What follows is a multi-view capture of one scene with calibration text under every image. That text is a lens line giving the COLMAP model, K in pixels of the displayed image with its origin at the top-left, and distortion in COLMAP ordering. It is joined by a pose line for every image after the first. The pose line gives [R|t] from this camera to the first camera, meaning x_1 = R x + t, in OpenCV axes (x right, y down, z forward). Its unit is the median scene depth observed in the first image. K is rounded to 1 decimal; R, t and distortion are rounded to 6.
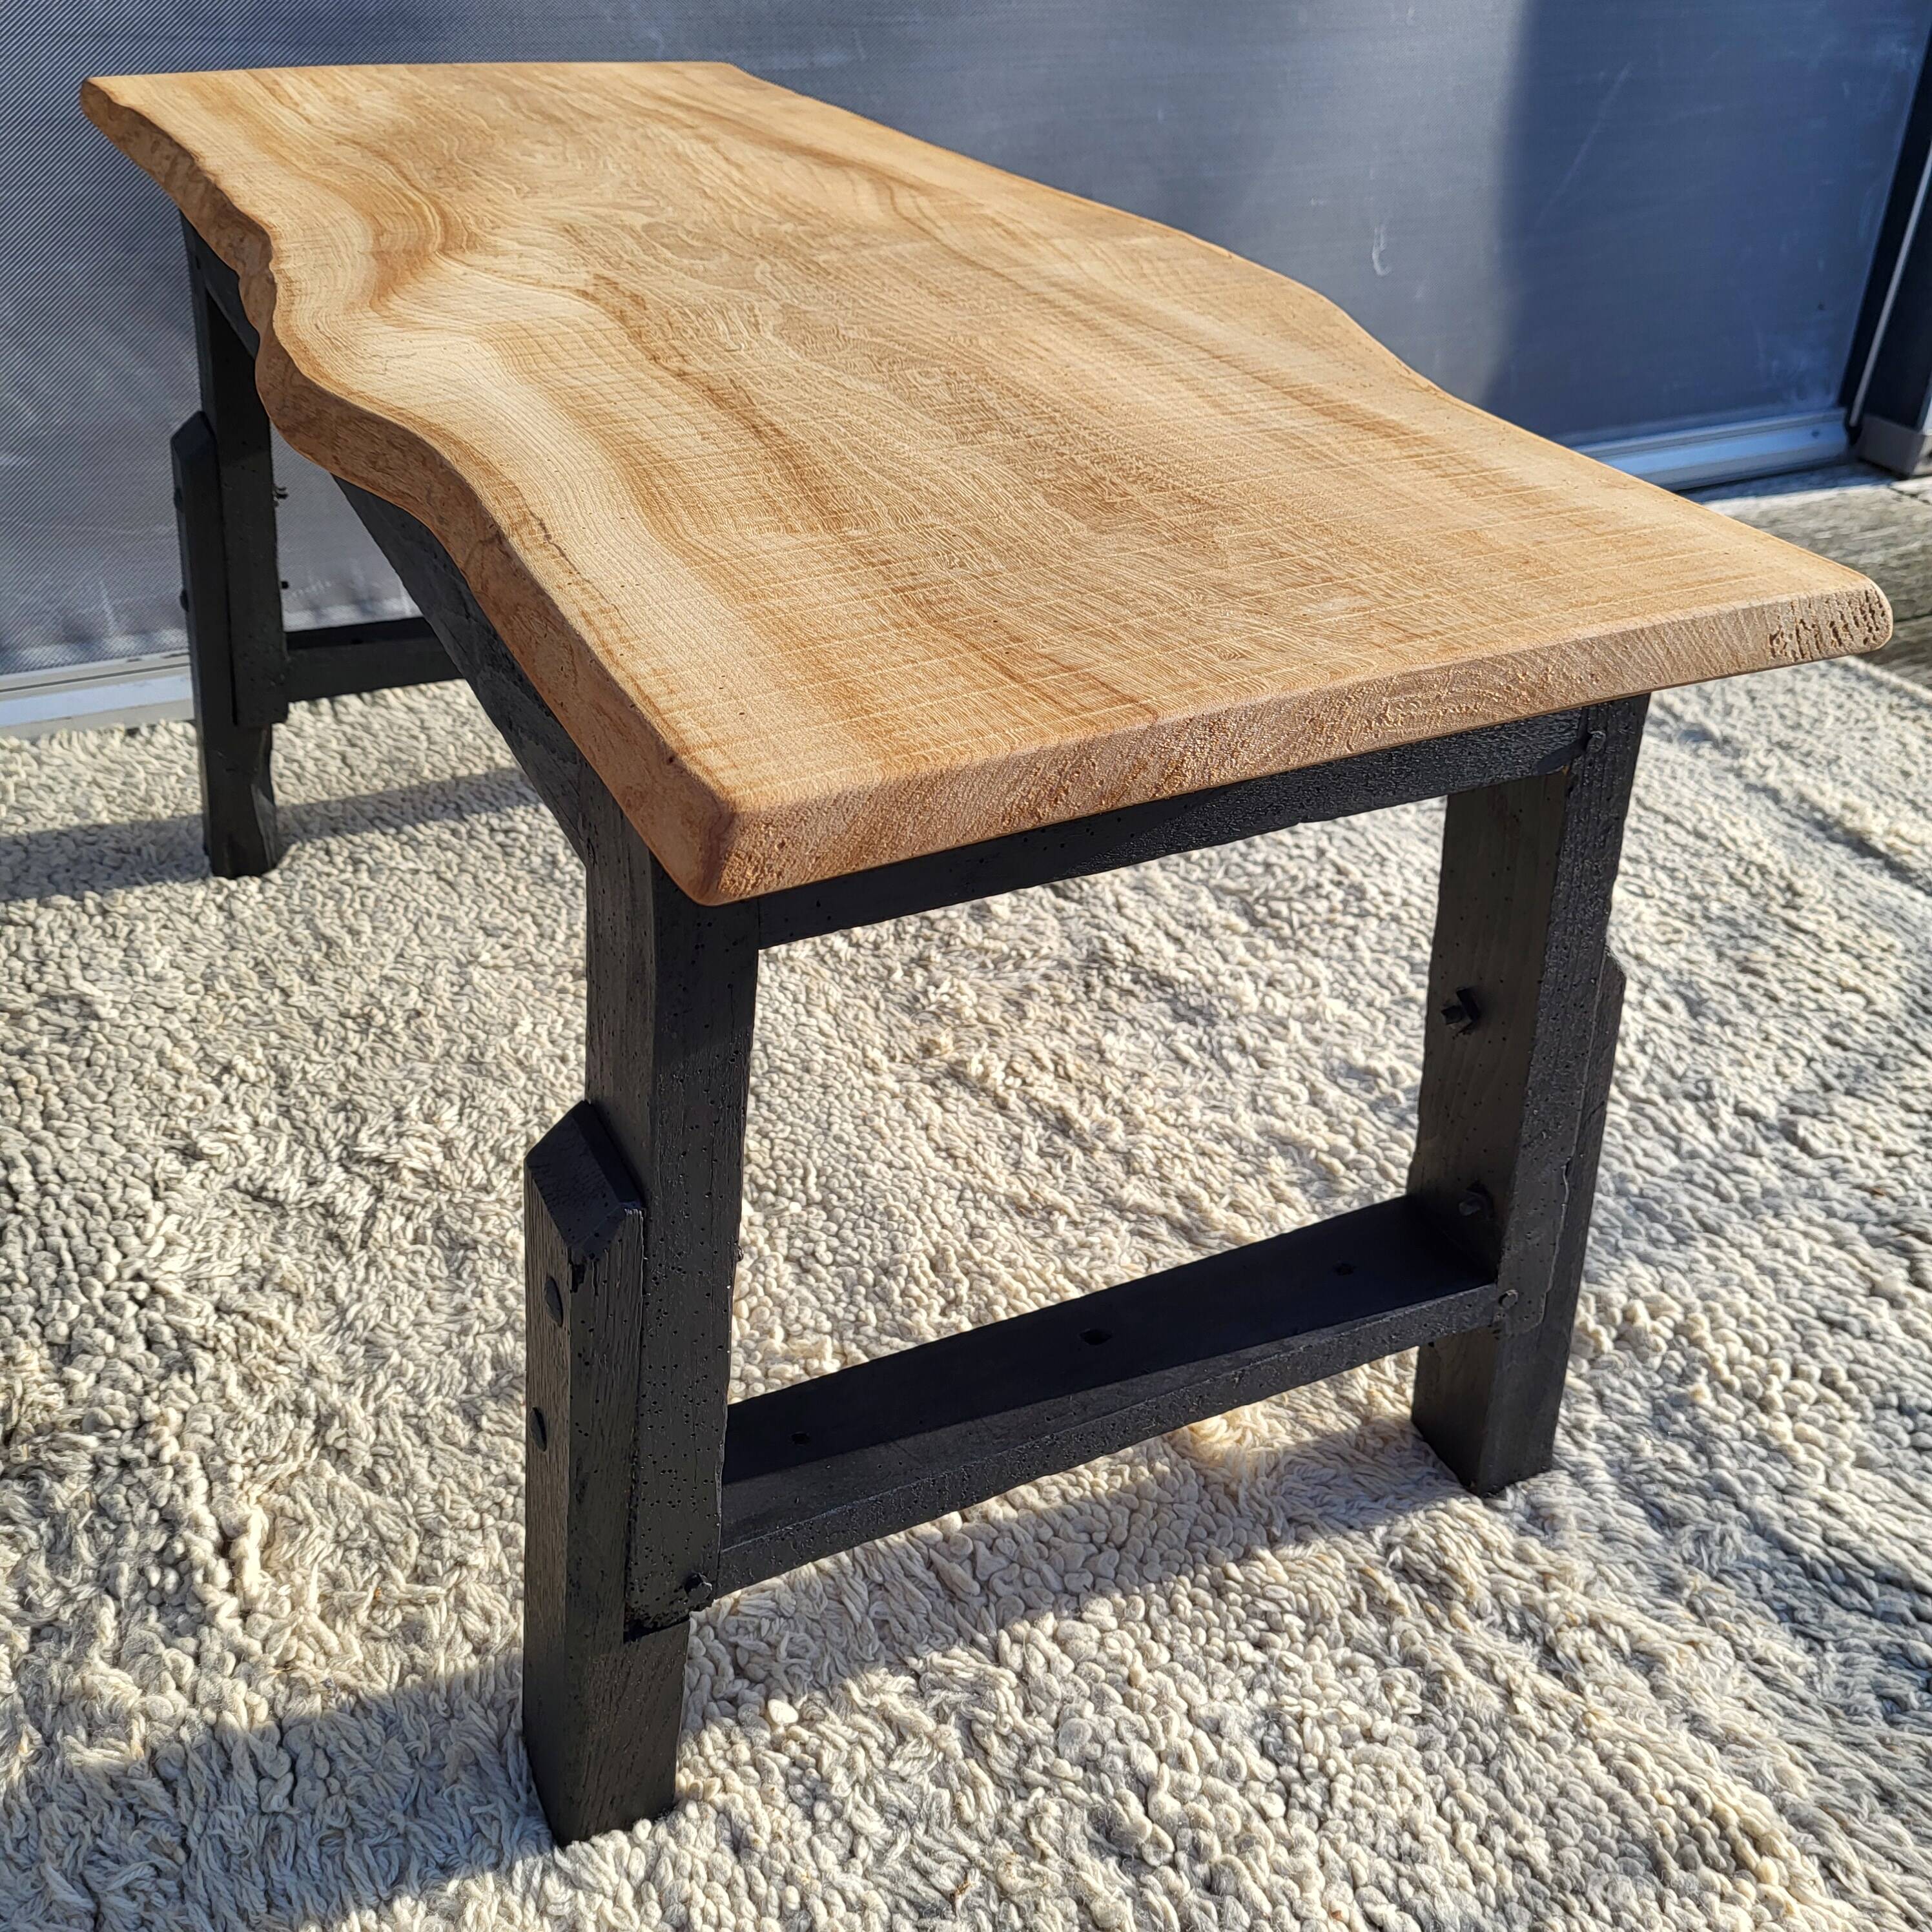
lens RADIAL K [[2076.3, 0, 1032.3], [0, 2076.3, 973.8], [0, 0, 1]] dist [0.034885, 0.000000]
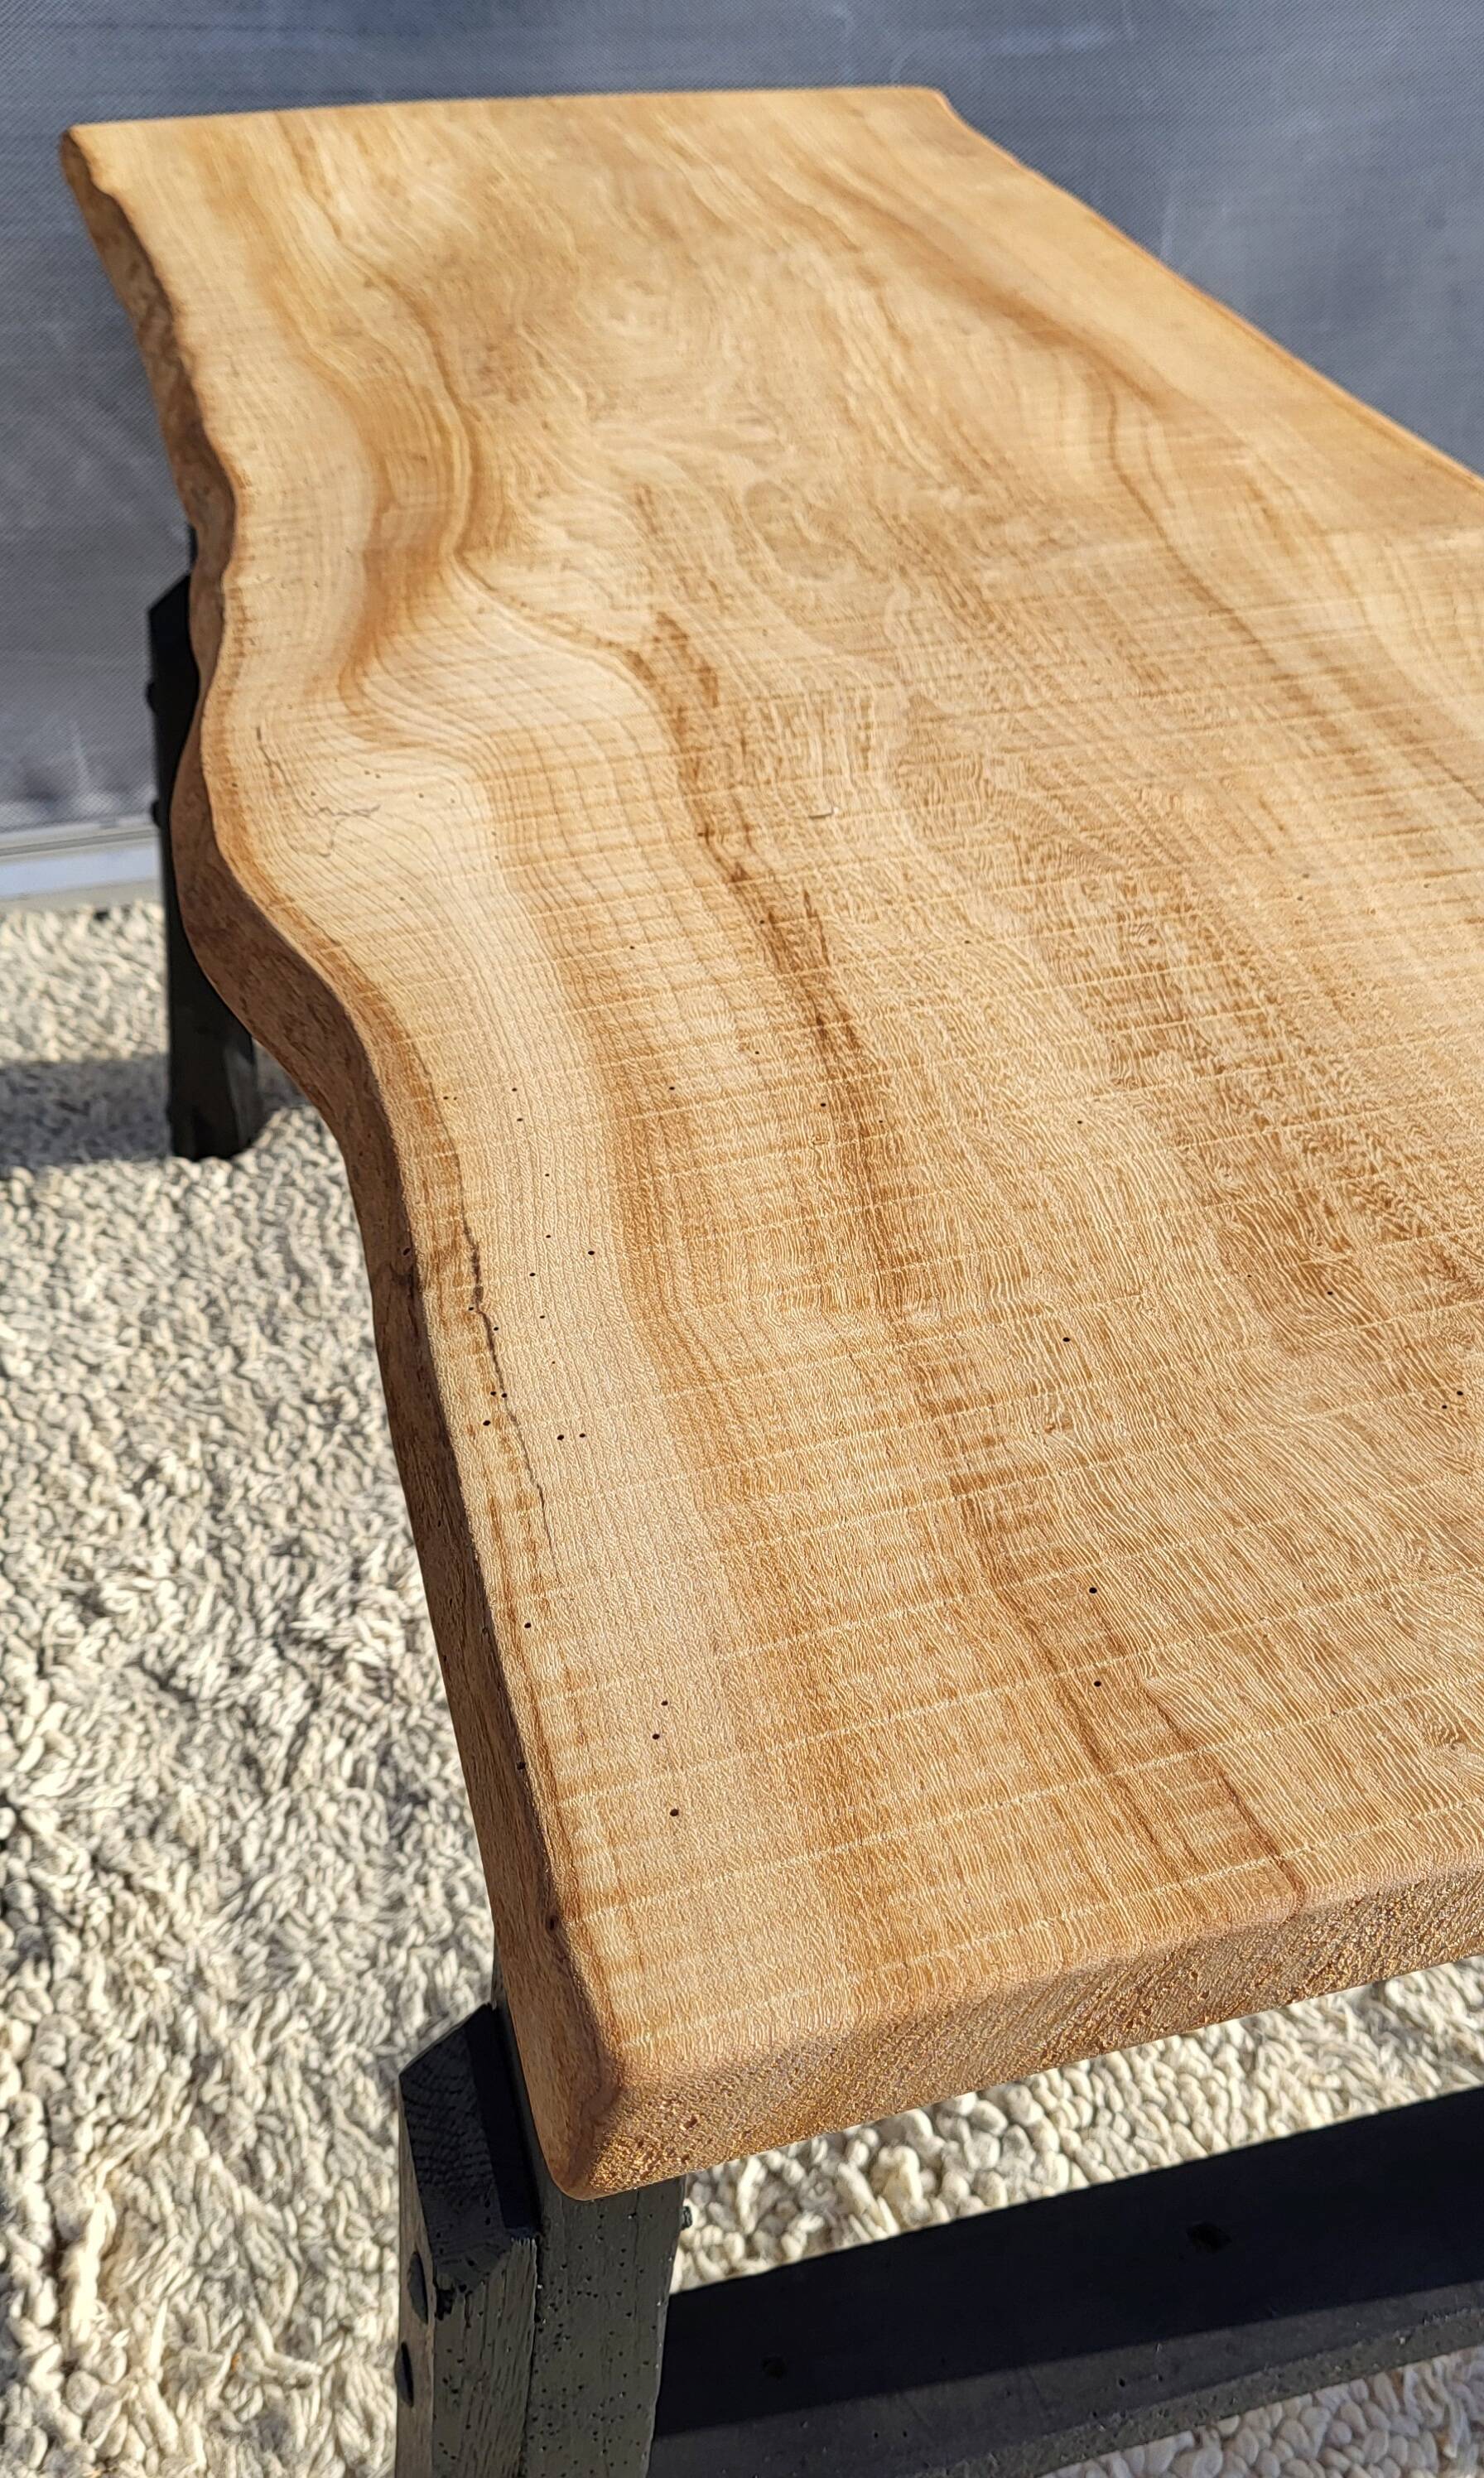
lens RADIAL K [[2675.6, 0, 876.2], [0, 2675.6, 1176.3], [0, 0, 1]] dist [0.029268, 0.000000]
pose [[0.983323, 0.102418, -0.150291, 0.015722], [-0.088999, 0.991637, 0.093460, -0.203608], [0.158606, -0.078526, 0.984214, 0.089541]]
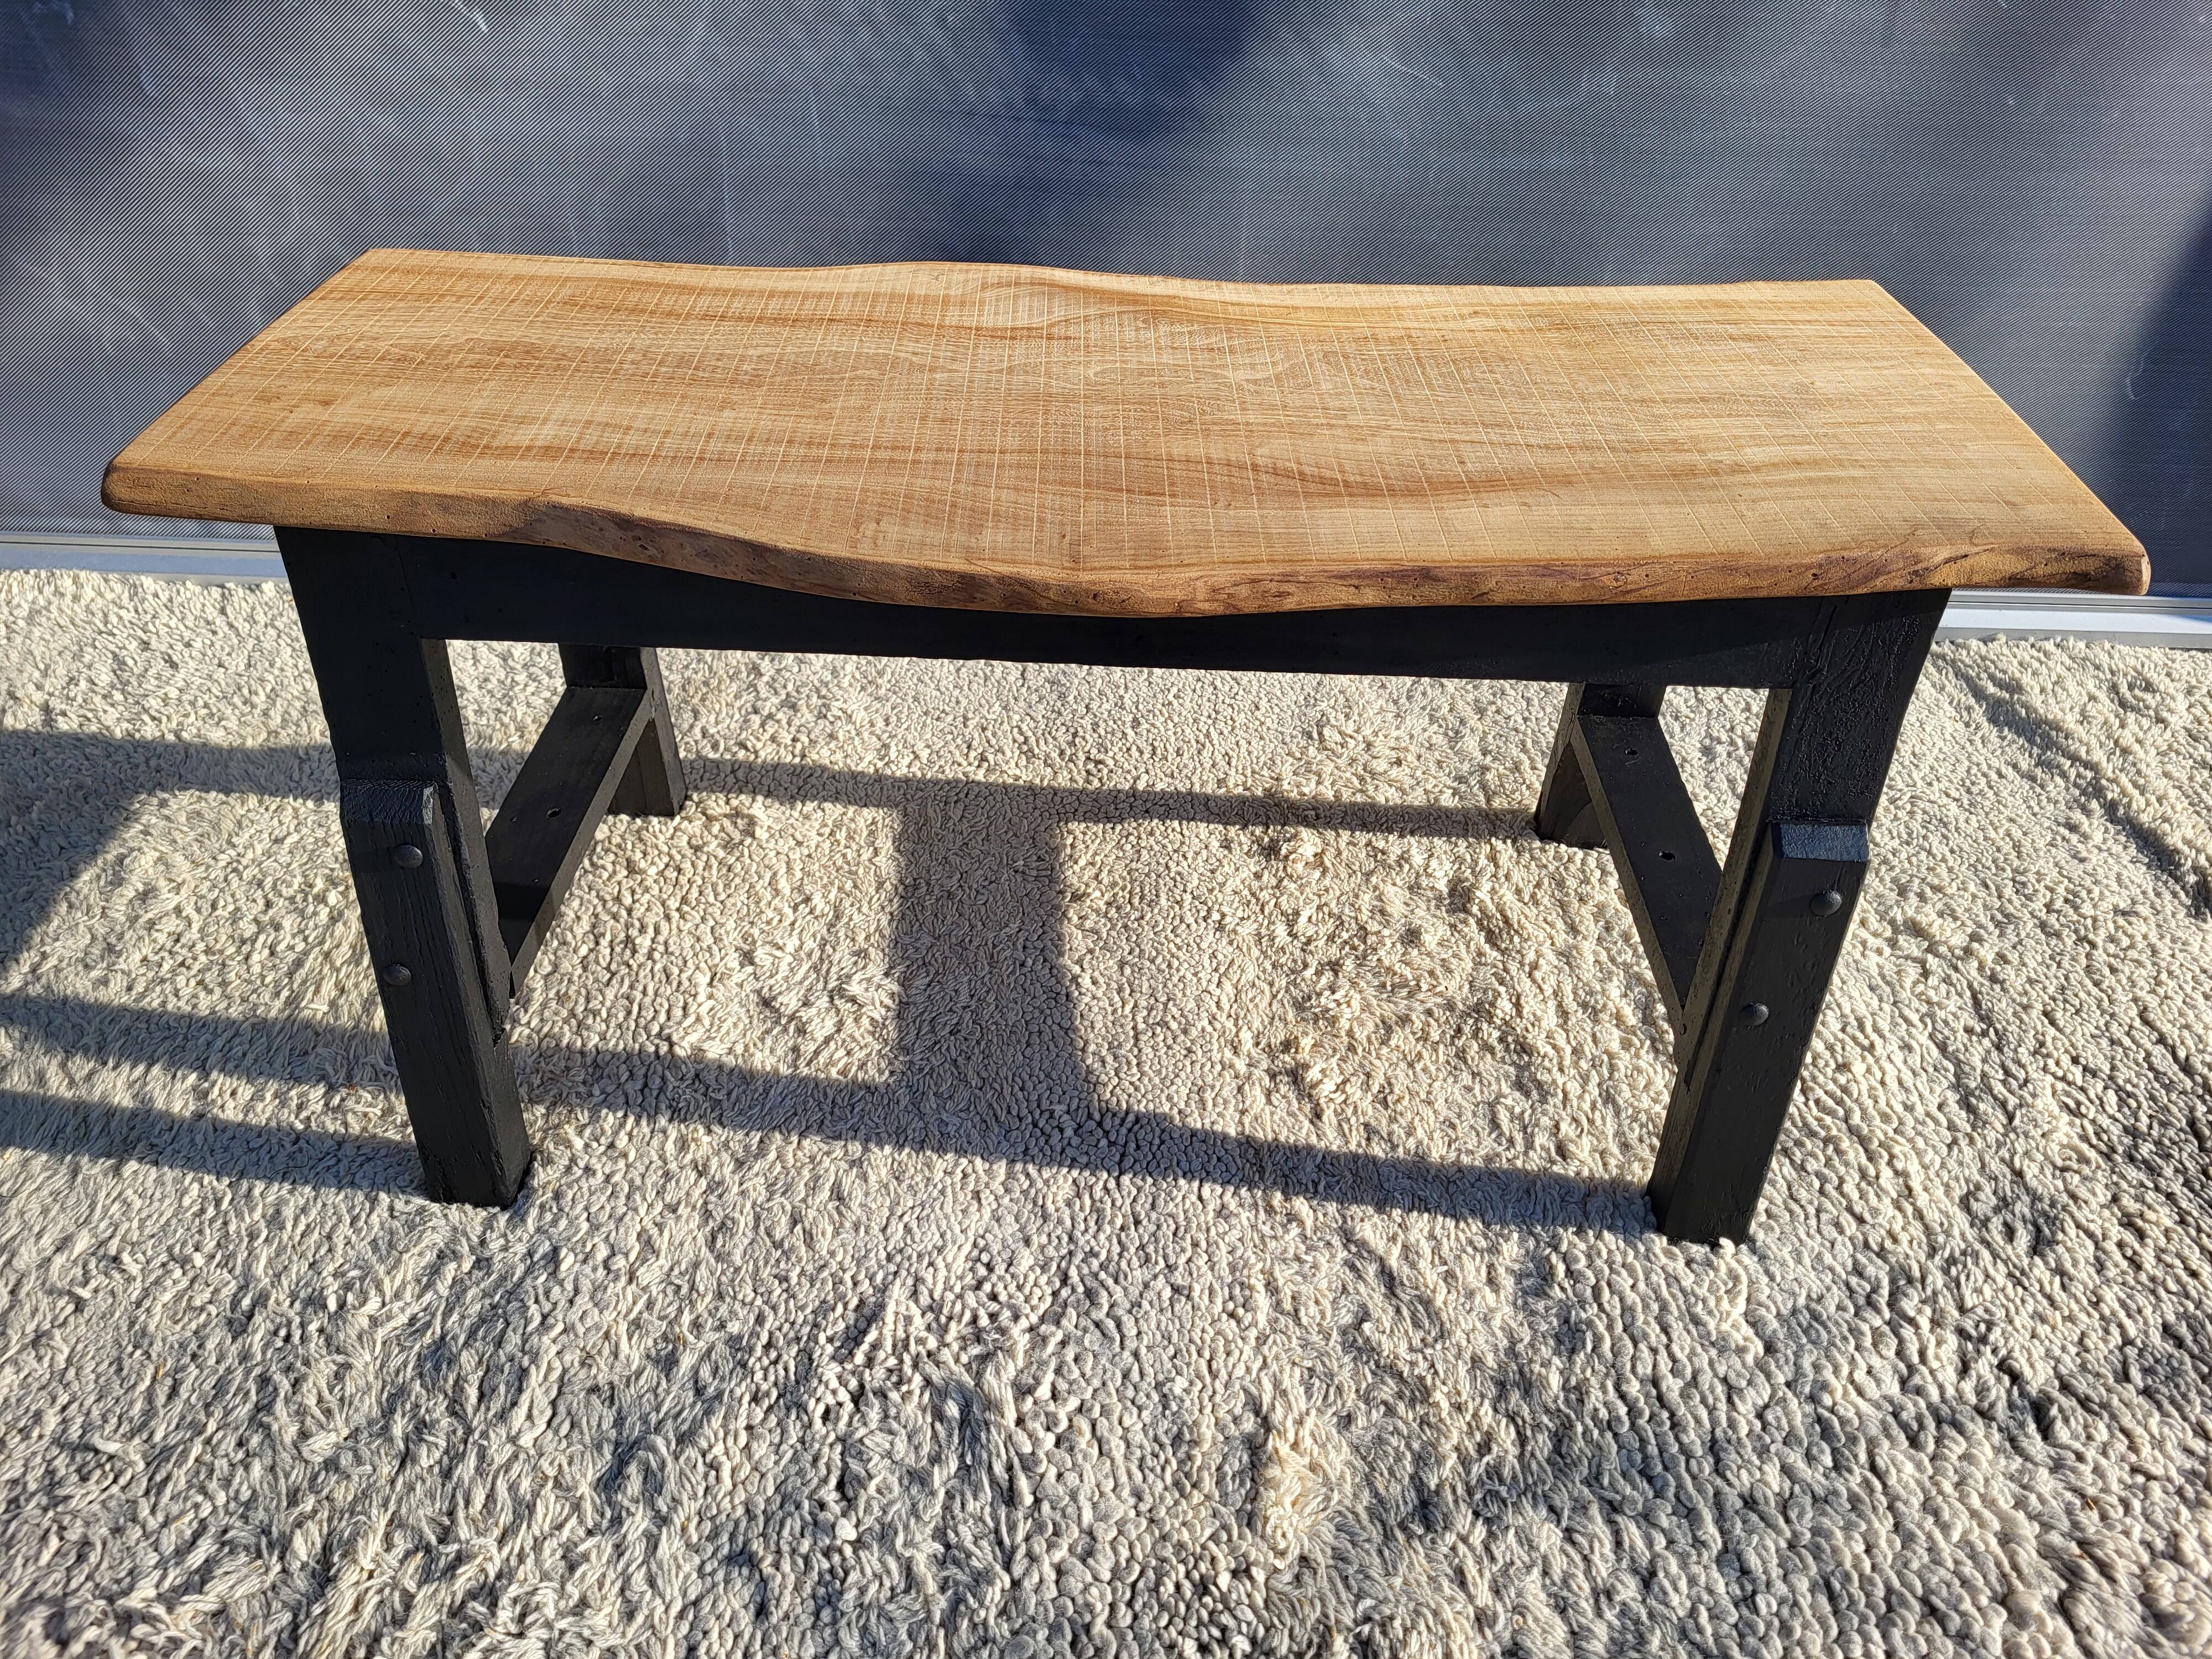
lens RADIAL K [[1777.1, 0, 1076.0], [0, 1777.1, 860.3], [0, 0, 1]] dist [0.049176, -0.032130]
pose [[0.859427, 0.275524, -0.430665, 0.306525], [-0.251194, 0.961237, 0.113687, -0.181341], [0.445295, 0.010475, 0.895323, 0.026063]]
